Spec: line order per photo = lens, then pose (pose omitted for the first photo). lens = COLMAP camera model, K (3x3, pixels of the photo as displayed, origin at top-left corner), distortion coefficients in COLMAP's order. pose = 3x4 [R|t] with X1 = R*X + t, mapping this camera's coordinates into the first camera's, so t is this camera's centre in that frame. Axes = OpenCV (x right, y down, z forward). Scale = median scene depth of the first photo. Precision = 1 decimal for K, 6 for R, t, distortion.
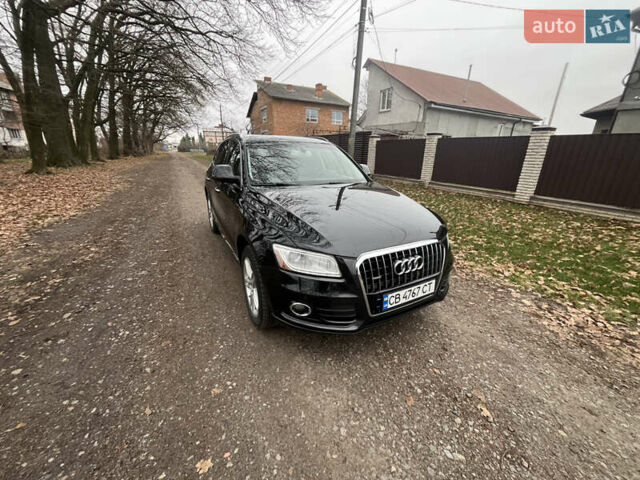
lens RADIAL K [[260.9, 0, 320.0], [0, 260.9, 240.0], [0, 0, 1]] dist [-0.001772, -0.000094]
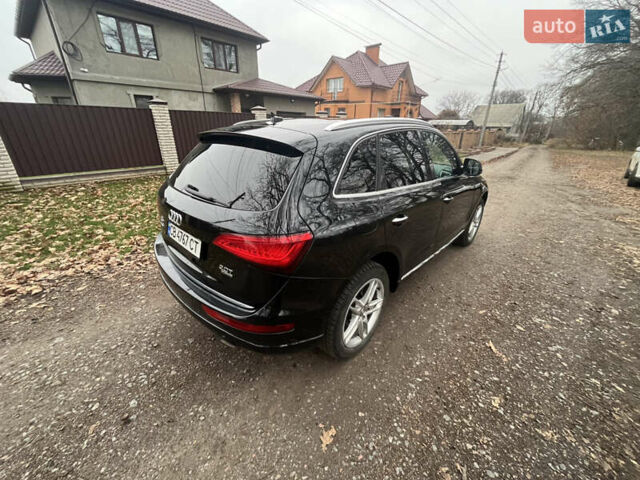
lens RADIAL K [[260.9, 0, 320.0], [0, 260.9, 240.0], [0, 0, 1]] dist [-0.001772, -0.000094]
pose [[-0.330753, -0.407325, 0.851287, -1.639115], [0.289421, 0.814807, 0.502320, -0.996805], [-0.898242, 0.412523, -0.151611, 2.553311]]
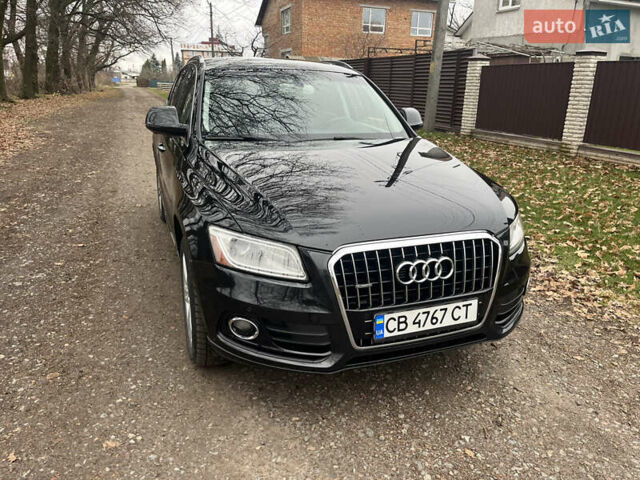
lens RADIAL K [[486.4, 0, 320.0], [0, 486.4, 240.0], [0, 0, 1]] dist [0.075042, -0.106125]
pose [[0.991192, 0.041468, -0.125775, 0.220913], [-0.044597, 0.998759, -0.022159, 0.057297], [0.124700, 0.027573, 0.991811, -0.155407]]
